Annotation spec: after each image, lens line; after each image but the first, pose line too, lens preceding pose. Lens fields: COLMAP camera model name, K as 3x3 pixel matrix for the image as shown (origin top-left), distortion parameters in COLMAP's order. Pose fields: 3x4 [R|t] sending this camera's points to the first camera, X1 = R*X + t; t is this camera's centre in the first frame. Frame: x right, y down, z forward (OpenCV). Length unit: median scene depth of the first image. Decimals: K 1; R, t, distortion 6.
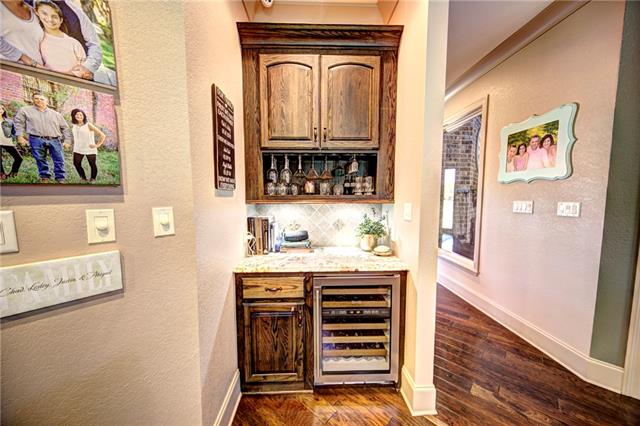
lens RADIAL K [[220.7, 0, 320.0], [0, 220.7, 213.0], [0, 0, 1]] dist [0.000291, 0.000047]
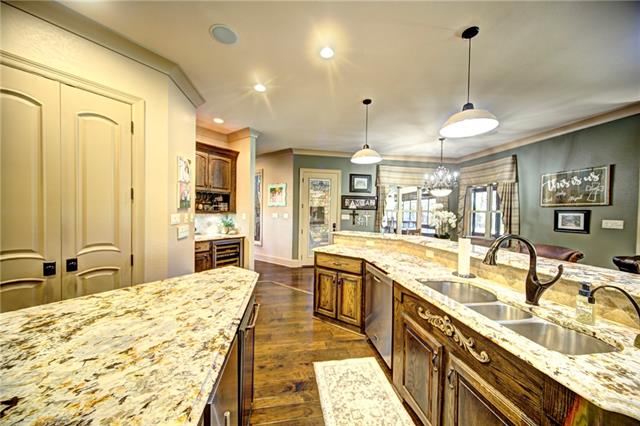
lens RADIAL K [[221.4, 0, 320.0], [0, 221.4, 213.0], [0, 0, 1]] dist [-0.000064, -0.000001]
pose [[0.608174, 0.000745, 0.793804, -1.104443], [0.053333, 0.997702, -0.041798, 0.105756], [-0.792010, 0.067757, 0.606736, -1.325452]]
